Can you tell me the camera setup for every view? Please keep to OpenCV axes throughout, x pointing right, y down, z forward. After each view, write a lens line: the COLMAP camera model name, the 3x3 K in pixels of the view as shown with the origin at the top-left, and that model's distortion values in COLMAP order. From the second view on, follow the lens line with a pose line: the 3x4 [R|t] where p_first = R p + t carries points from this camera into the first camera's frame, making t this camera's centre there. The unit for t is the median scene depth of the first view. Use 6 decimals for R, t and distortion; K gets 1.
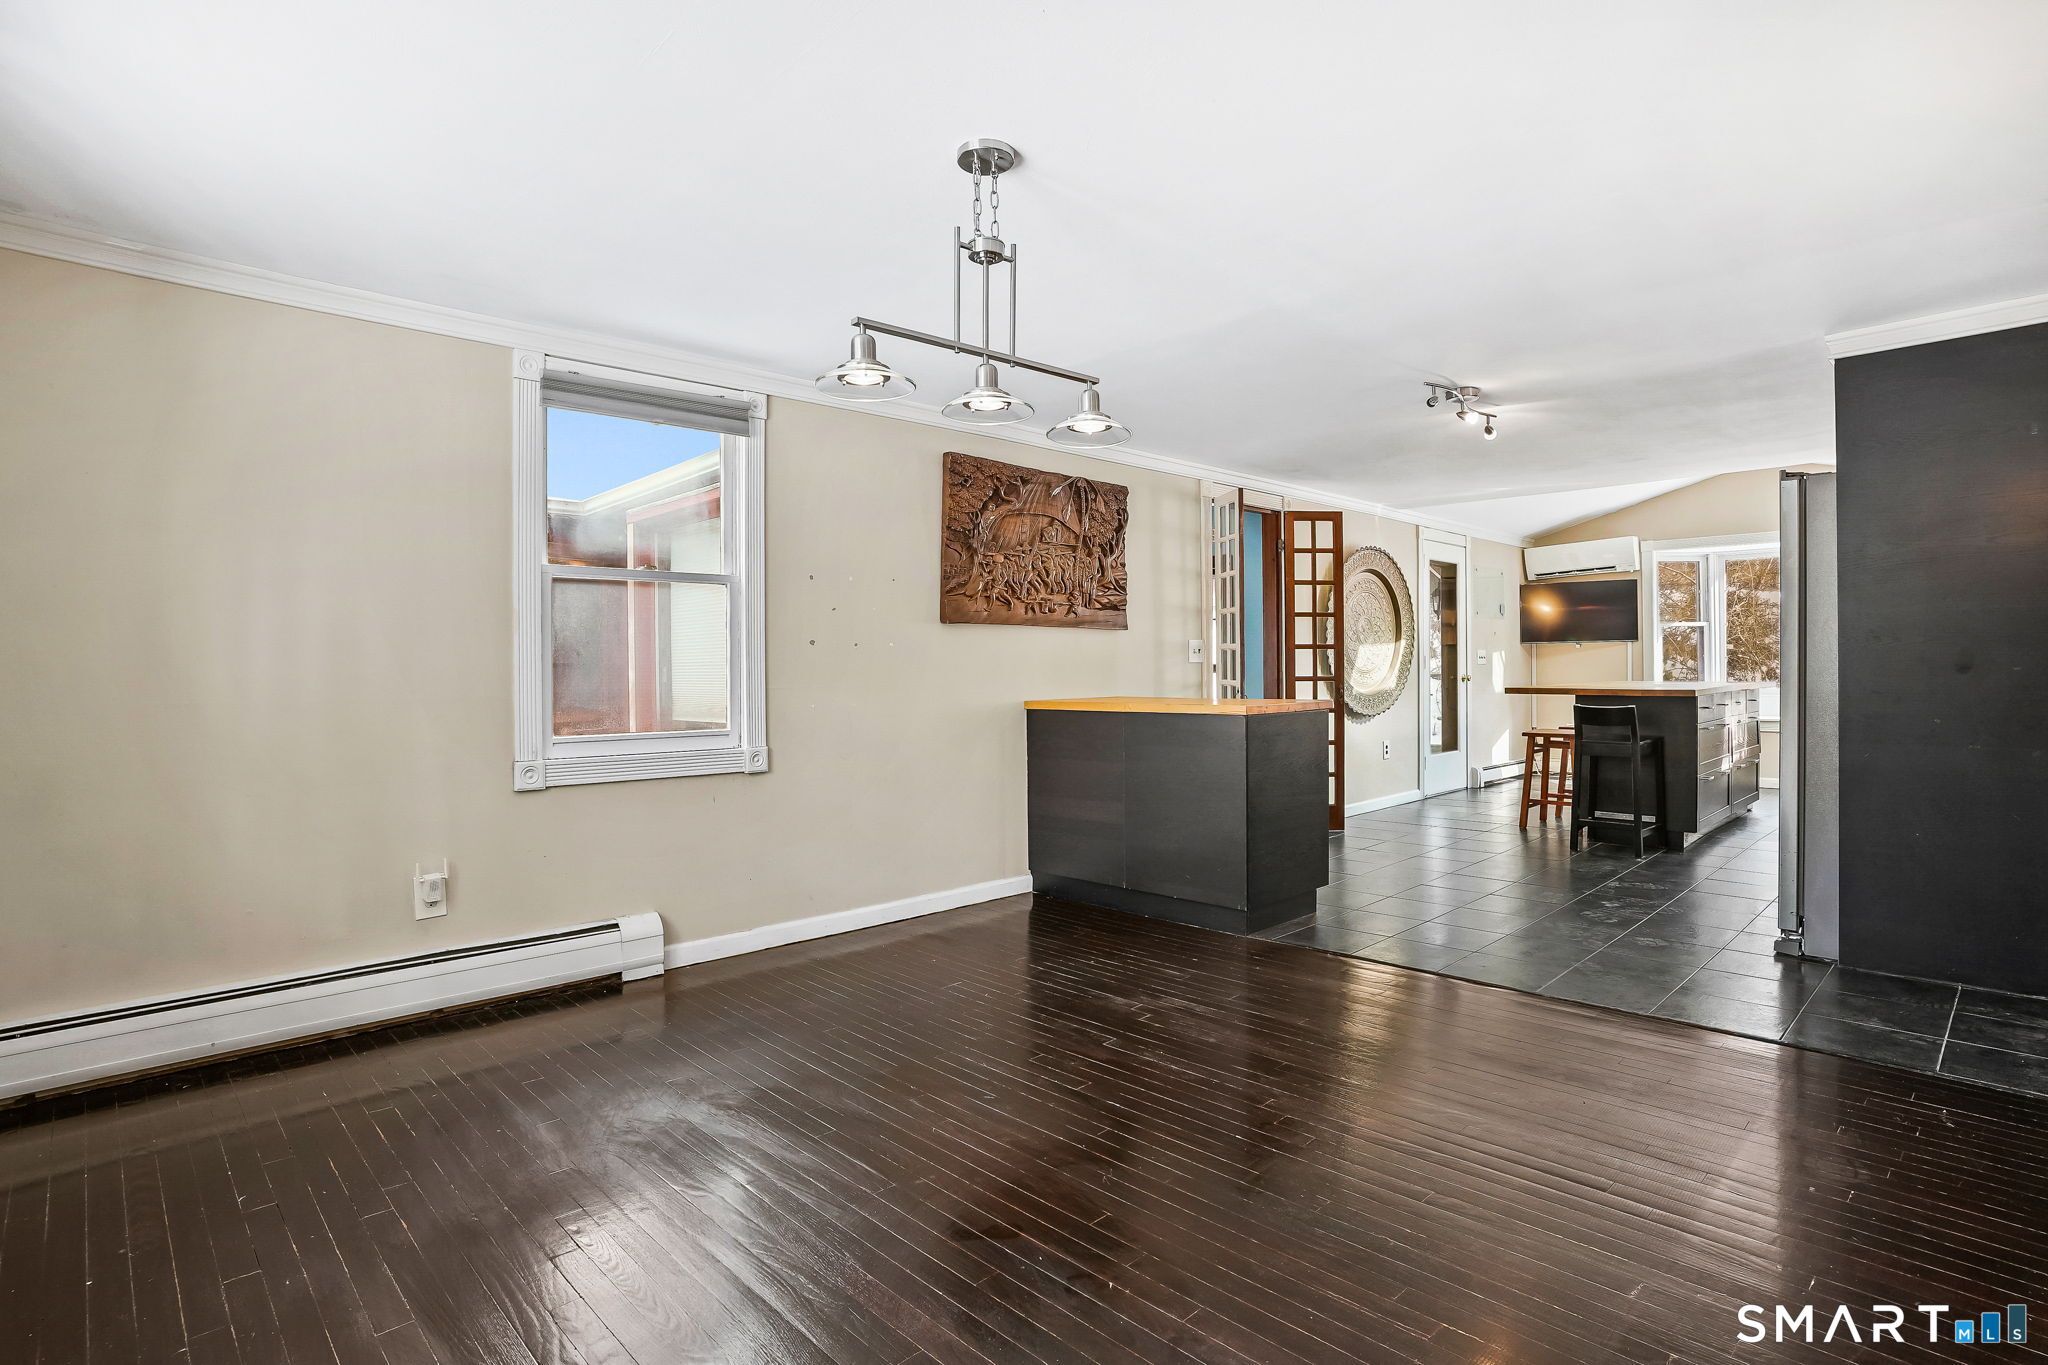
lens RADIAL K [[1027.5, 0, 1031.6], [0, 1027.5, 668.6], [0, 0, 1]] dist [-0.074398, 0.037240]
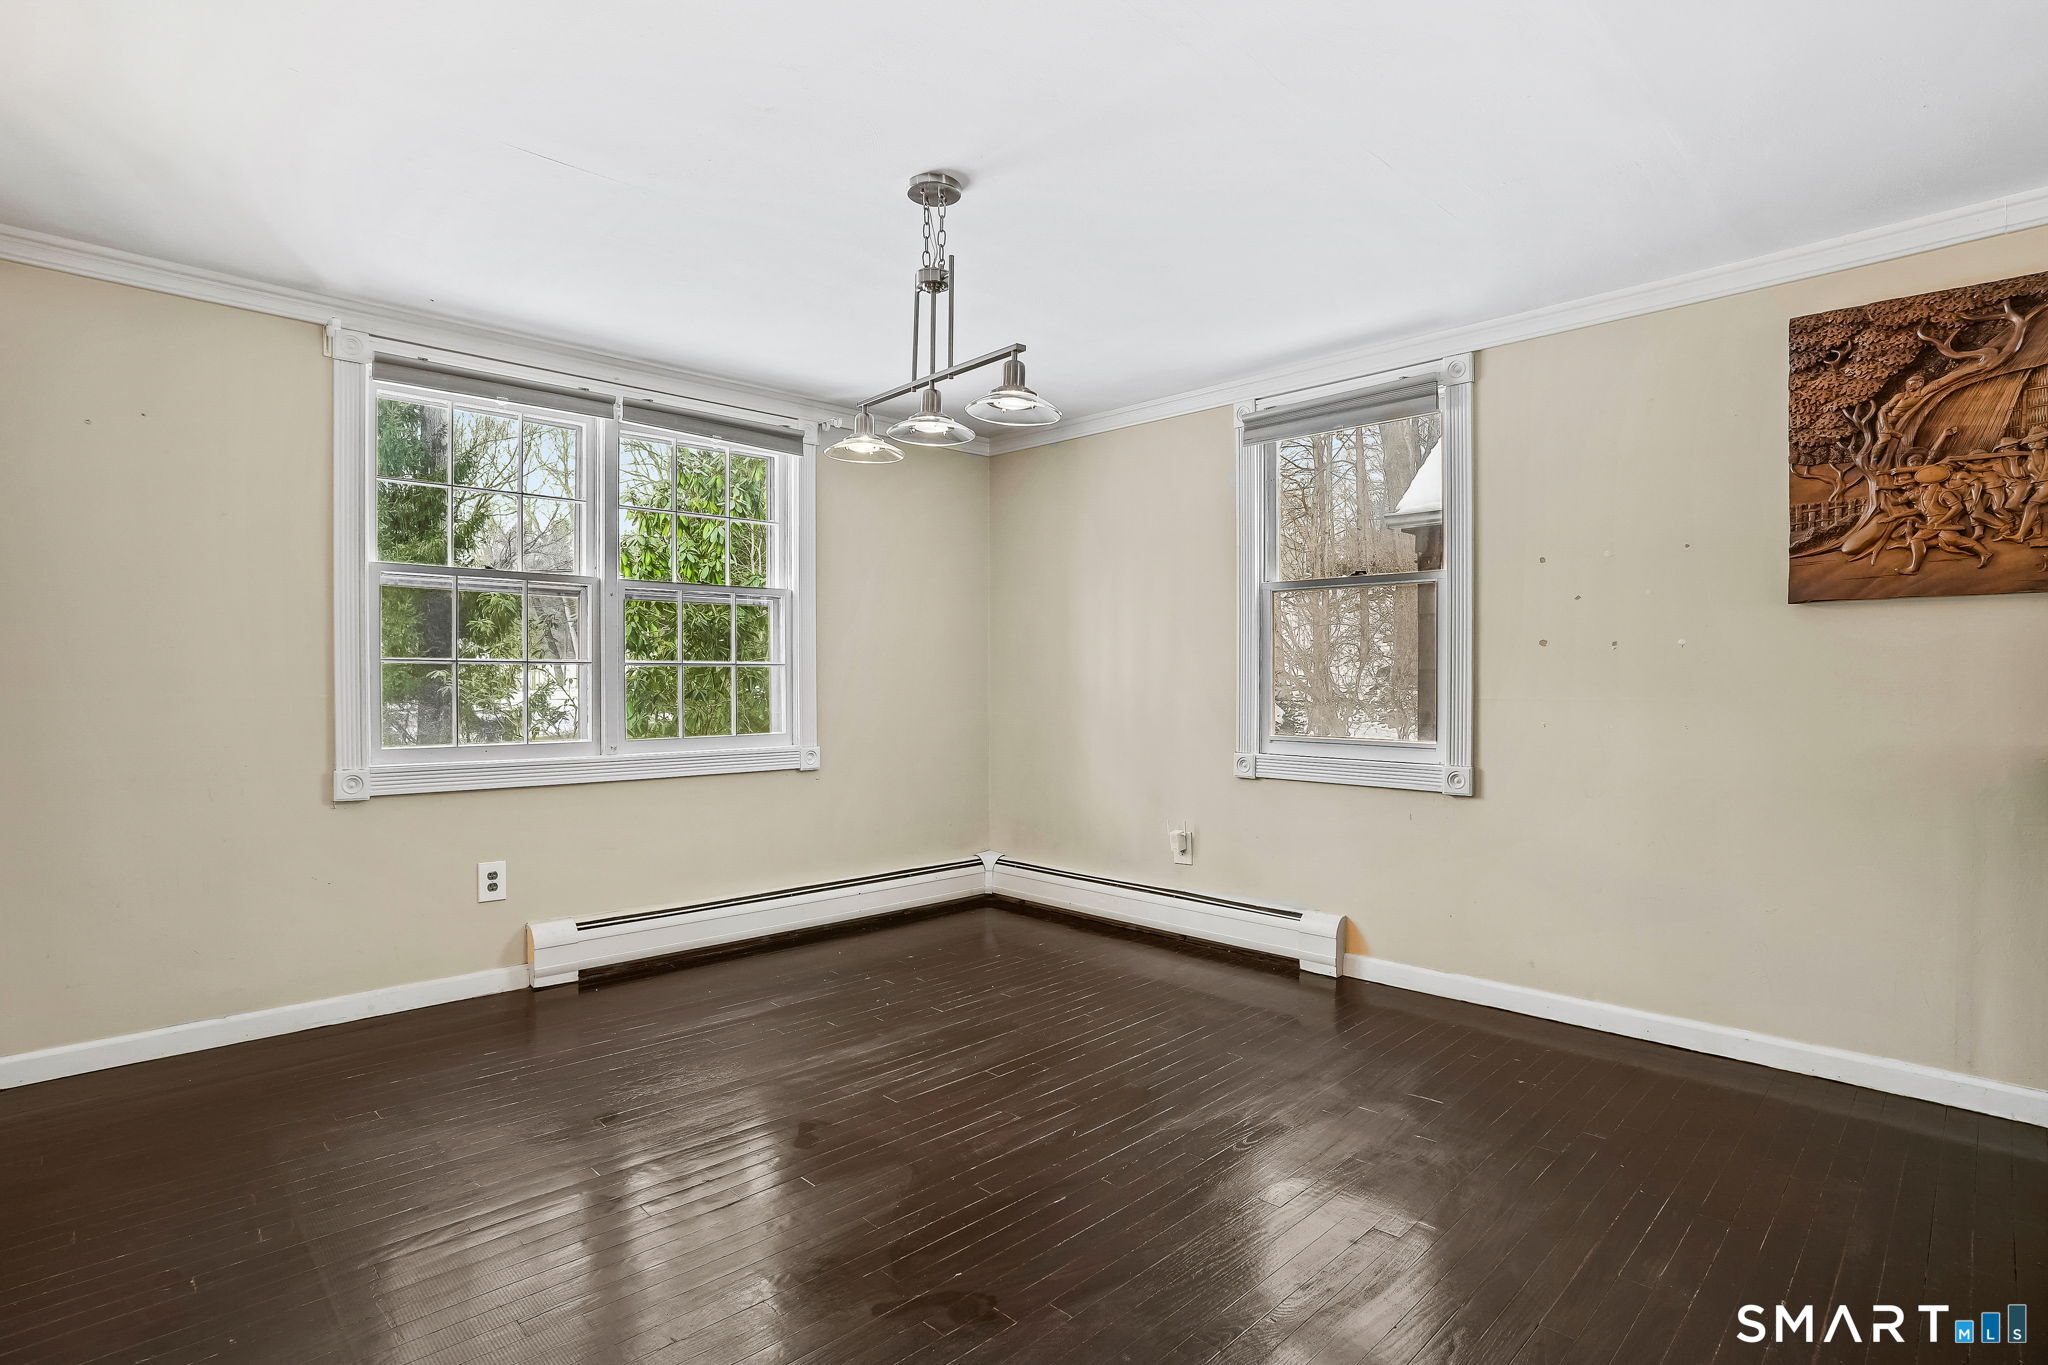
lens RADIAL K [[1024.5, 0, 1015.5], [0, 1024.5, 686.0], [0, 0, 1]] dist [-0.025967, 0.000935]
pose [[-0.001258, 0.016129, -0.999869, 0.647867], [-0.004949, 0.999858, 0.016135, -0.003621], [0.999987, 0.004969, -0.001178, 0.686118]]
